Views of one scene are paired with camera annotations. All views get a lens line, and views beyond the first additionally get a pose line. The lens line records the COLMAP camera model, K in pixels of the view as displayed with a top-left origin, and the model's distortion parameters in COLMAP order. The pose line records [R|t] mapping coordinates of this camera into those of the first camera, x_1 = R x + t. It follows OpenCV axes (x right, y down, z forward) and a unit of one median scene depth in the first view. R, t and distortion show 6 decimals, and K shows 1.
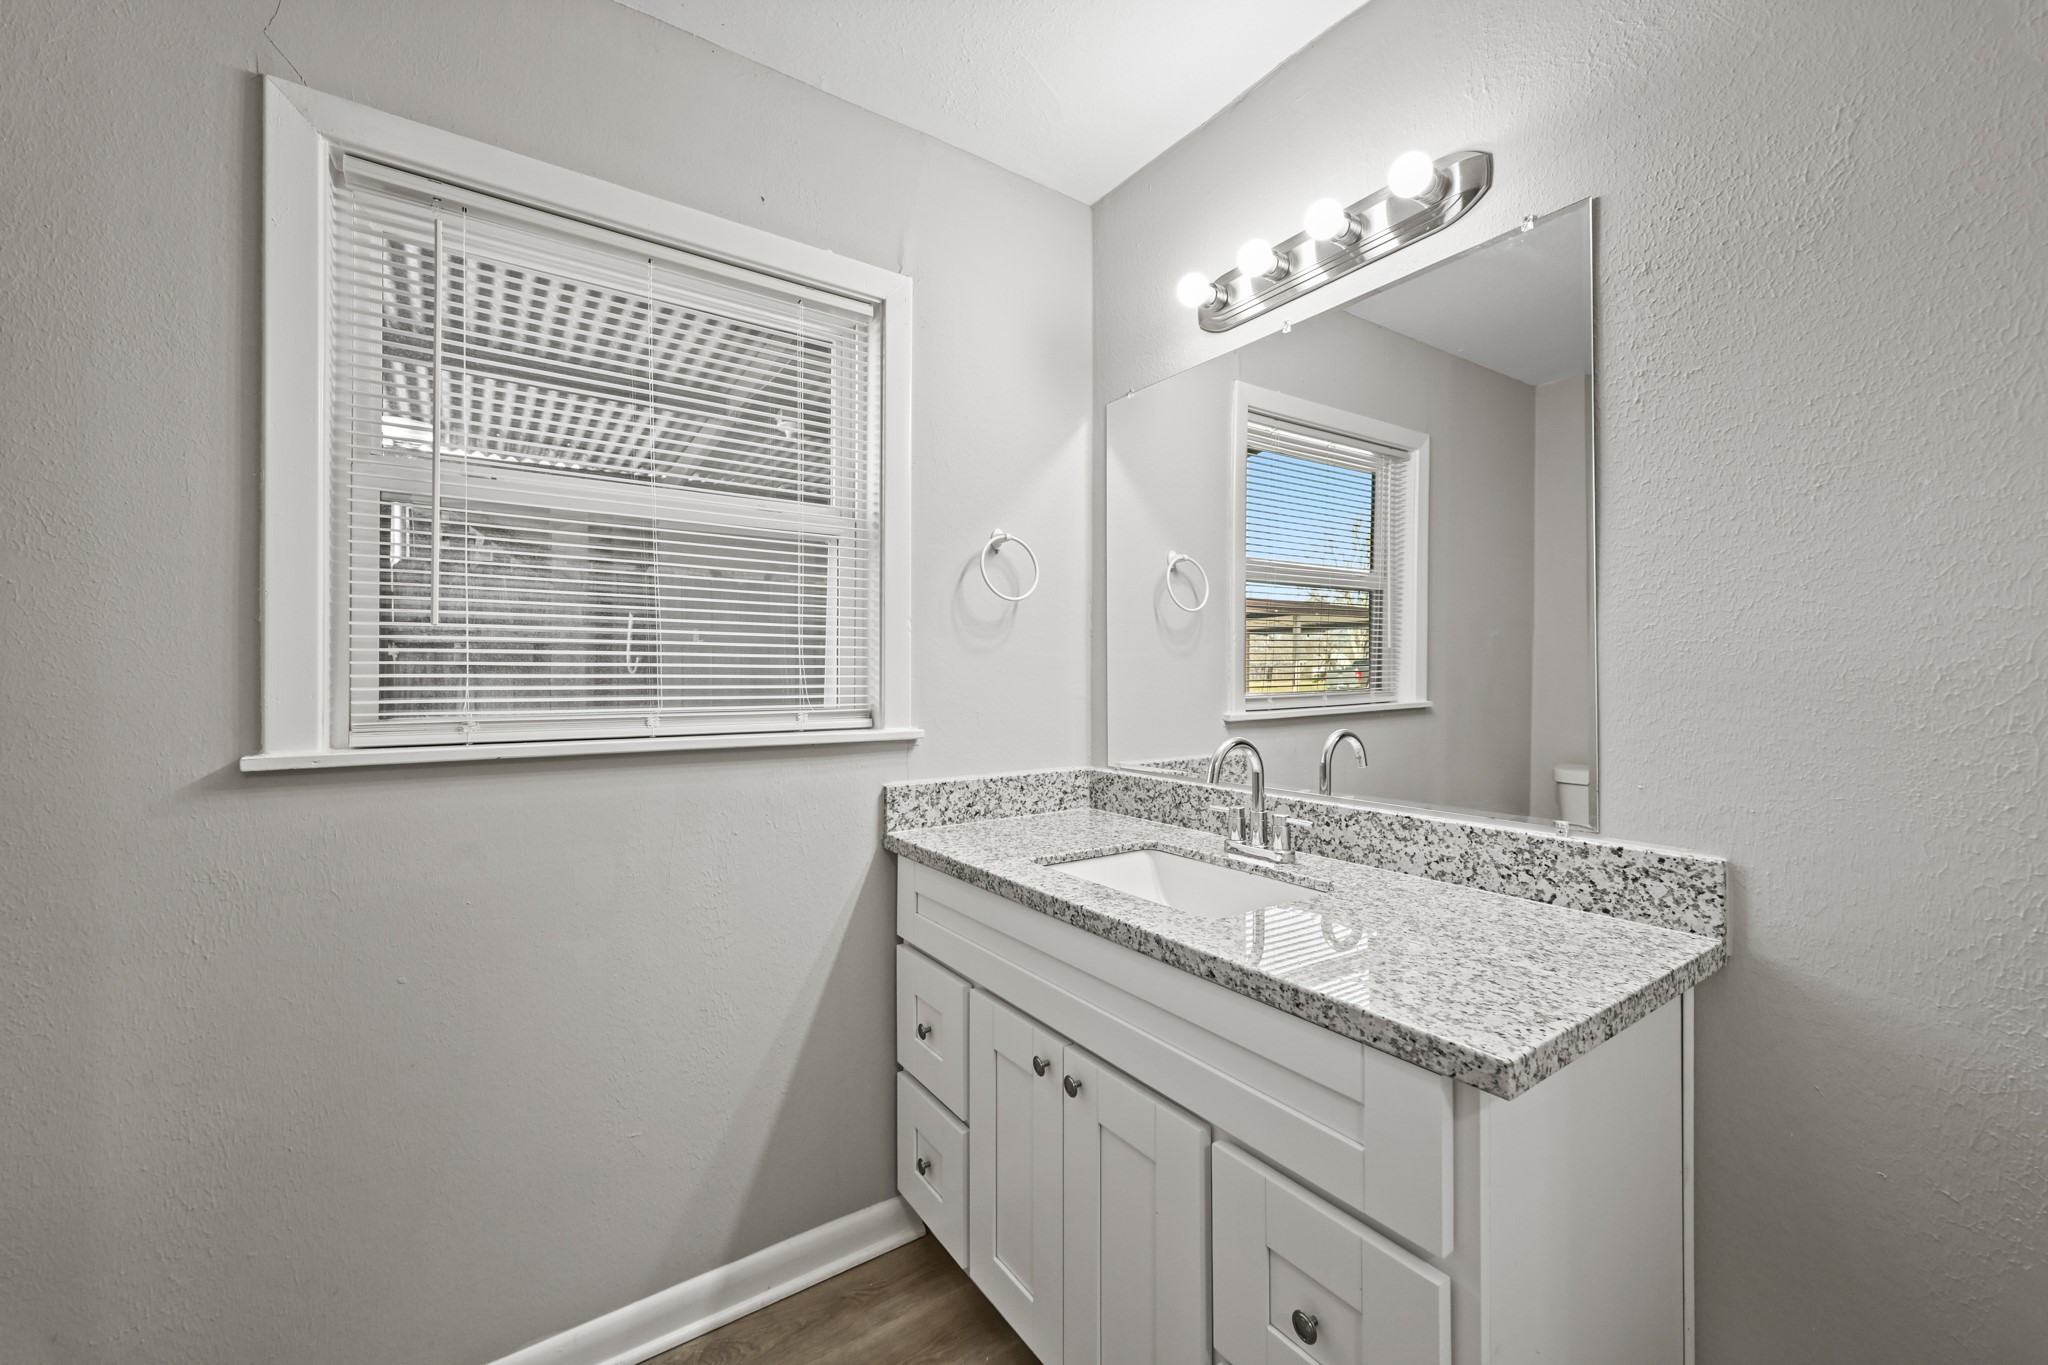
lens RADIAL K [[797.4, 0, 1018.1], [0, 797.4, 676.7], [0, 0, 1]] dist [-0.002120, 0.000126]
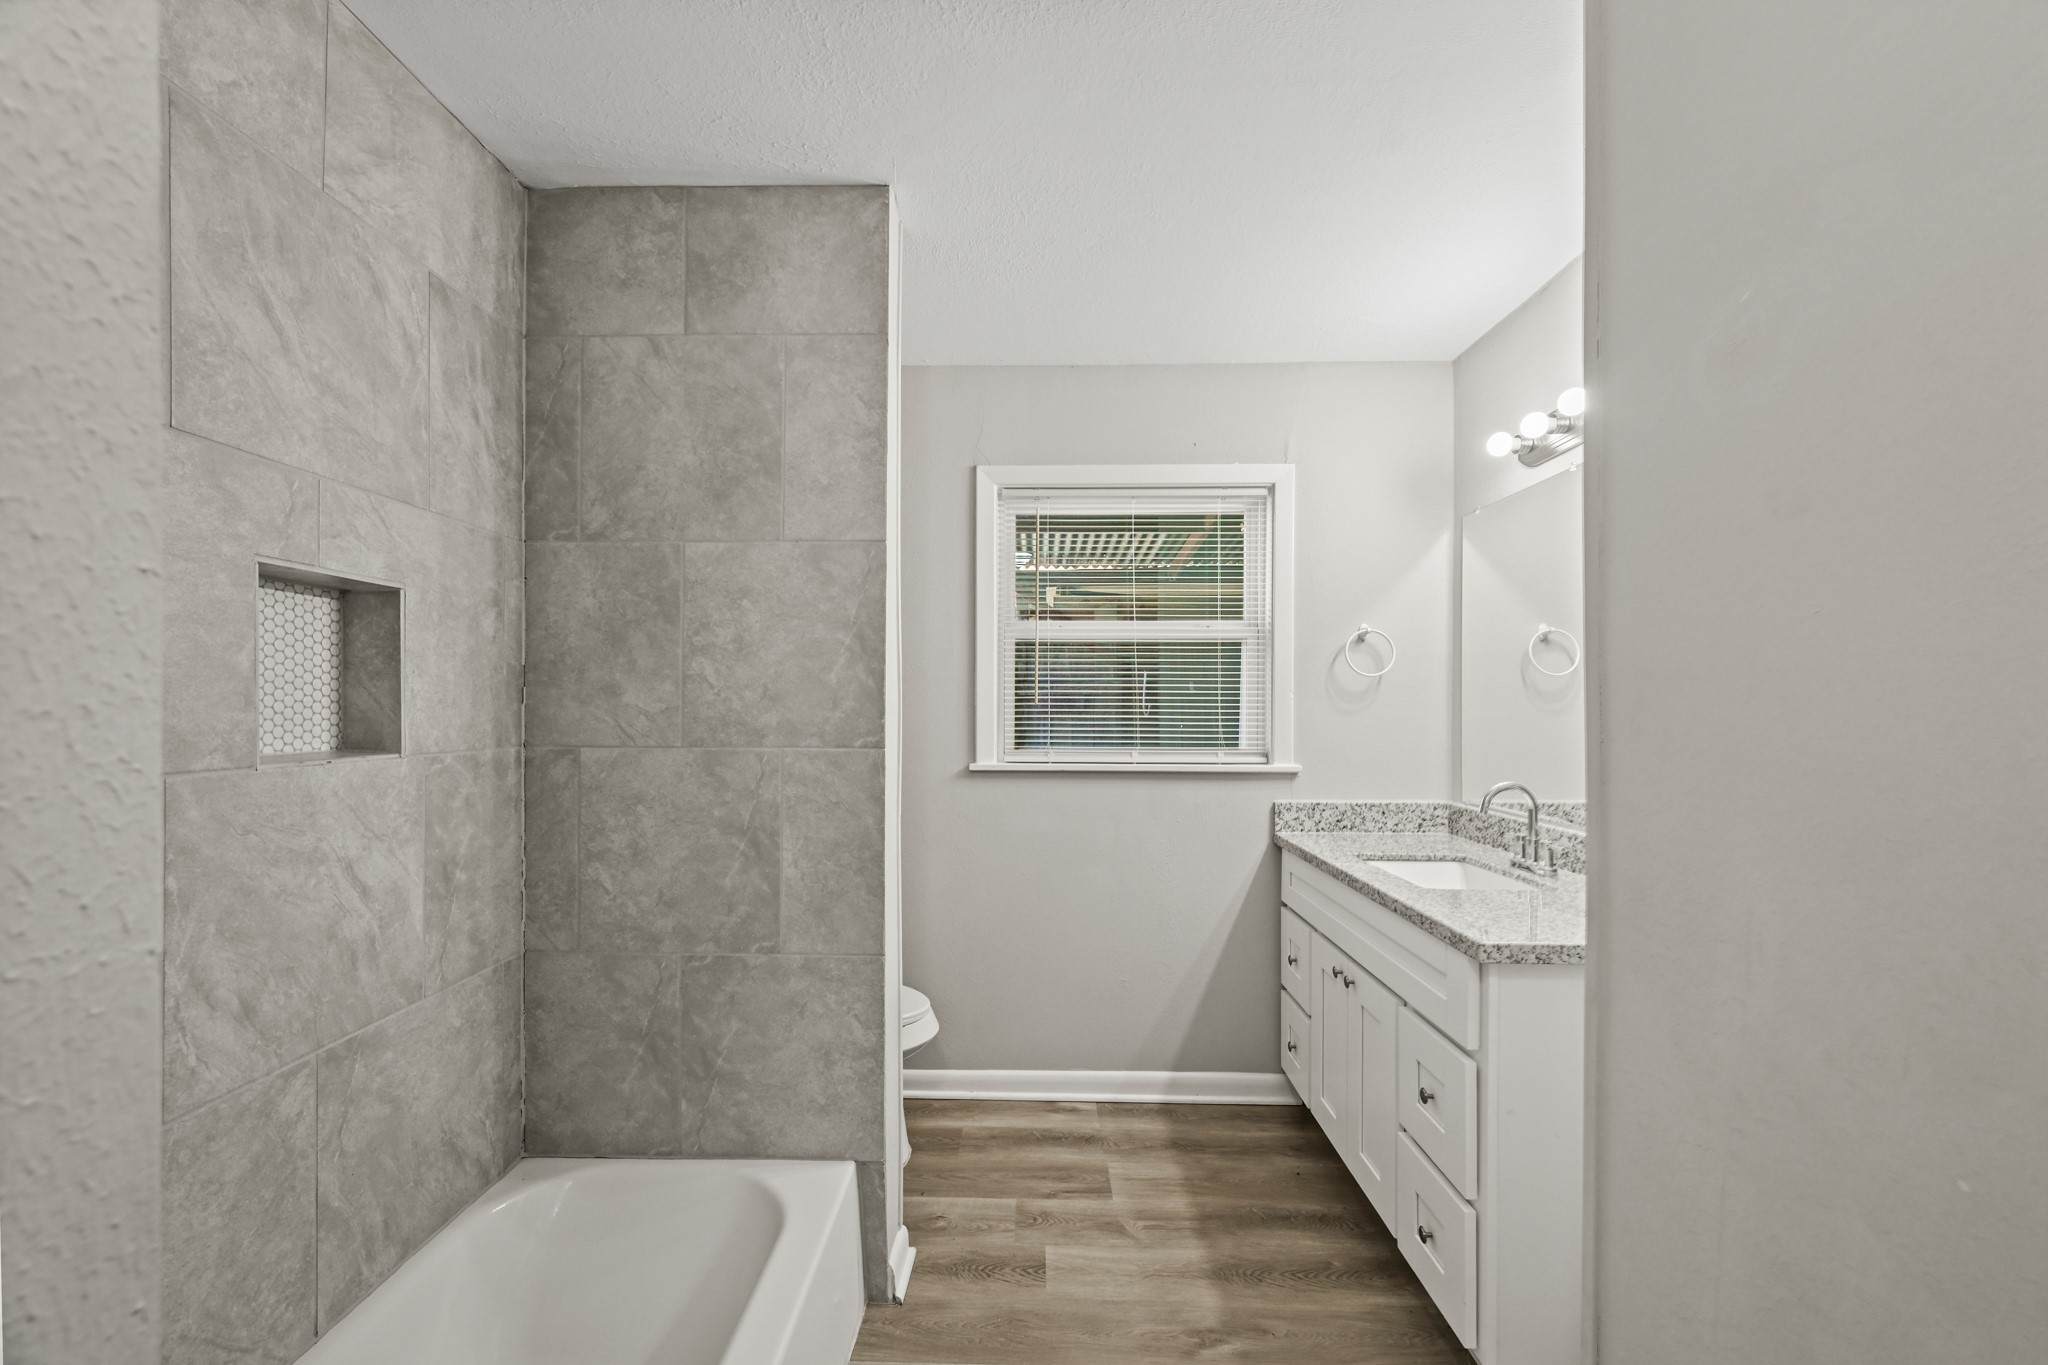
lens RADIAL K [[815.2, 0, 1024.0], [0, 815.2, 682.5], [0, 0, 1]] dist [0.000592, -0.000126]
pose [[0.810168, -0.014157, -0.586027, 0.356969], [-0.003413, 0.999577, -0.028866, -0.044522], [0.586188, 0.025387, 0.809777, -0.543987]]
